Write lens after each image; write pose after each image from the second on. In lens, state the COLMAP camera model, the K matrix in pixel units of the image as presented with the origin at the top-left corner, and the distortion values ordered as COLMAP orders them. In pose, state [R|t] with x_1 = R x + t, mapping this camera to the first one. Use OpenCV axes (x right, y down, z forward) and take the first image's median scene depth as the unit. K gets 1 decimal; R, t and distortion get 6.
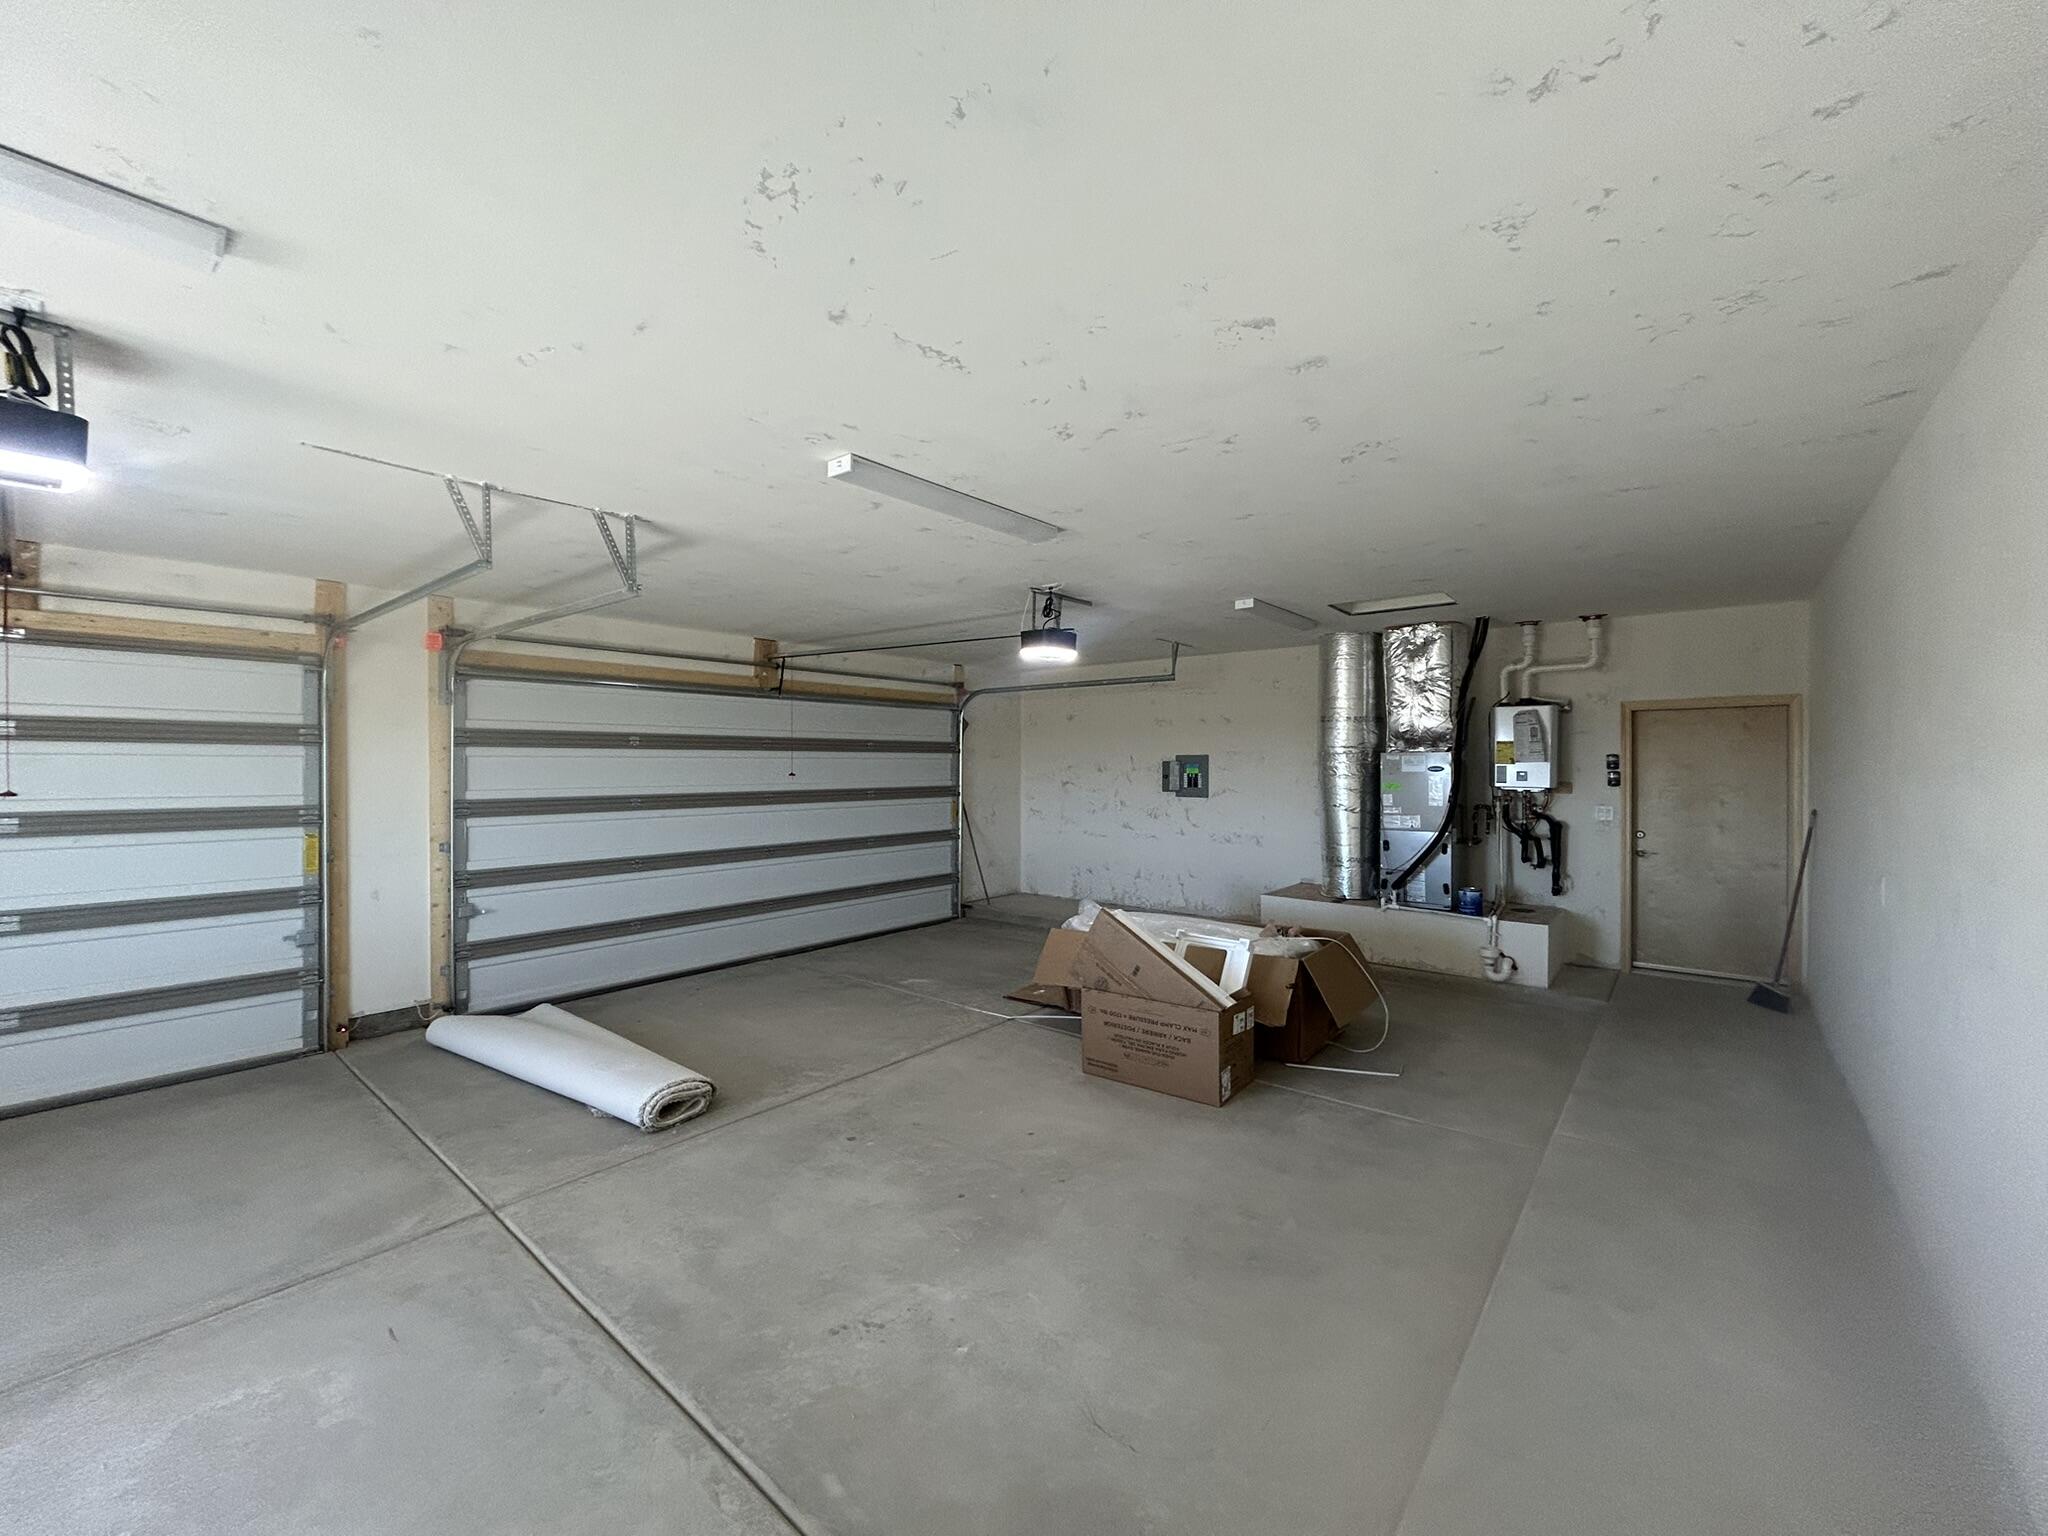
lens RADIAL K [[834.4, 0, 1024.0], [0, 834.4, 768.0], [0, 0, 1]] dist [0.105388, 0.000062]
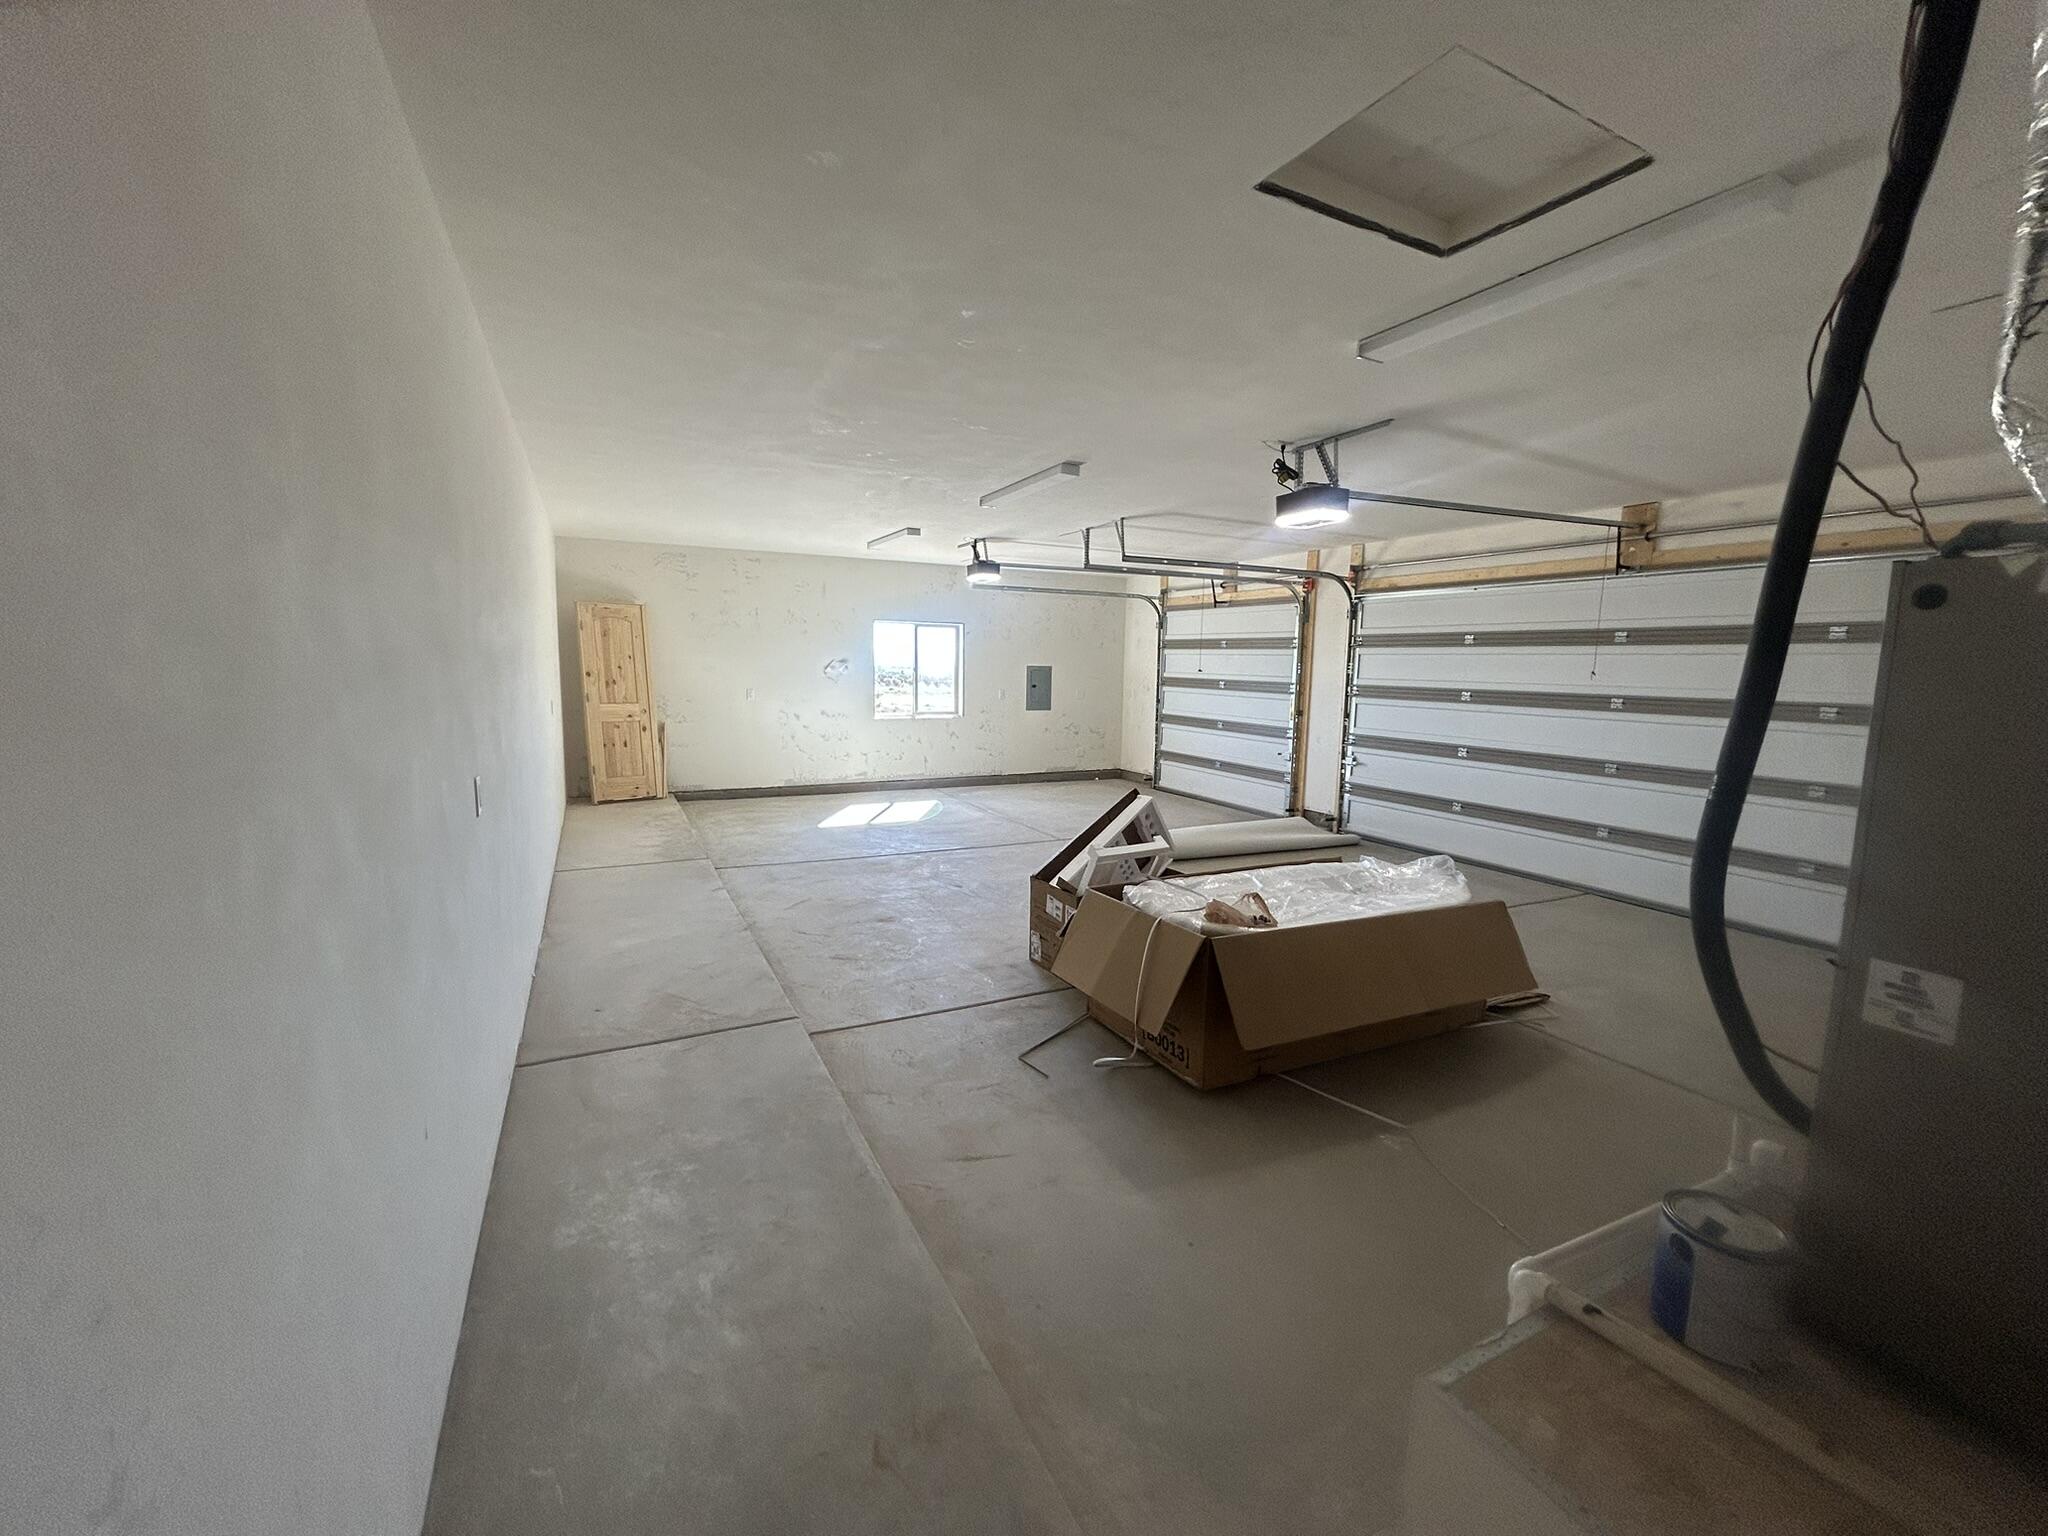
lens RADIAL K [[818.3, 0, 1017.8], [0, 818.3, 767.4], [0, 0, 1]] dist [-0.000626, 0.000286]
pose [[-0.381376, 0.116621, -0.917034, 0.894189], [-0.013409, 0.991208, 0.131630, -0.000241], [0.924323, 0.062497, -0.376460, 1.052052]]
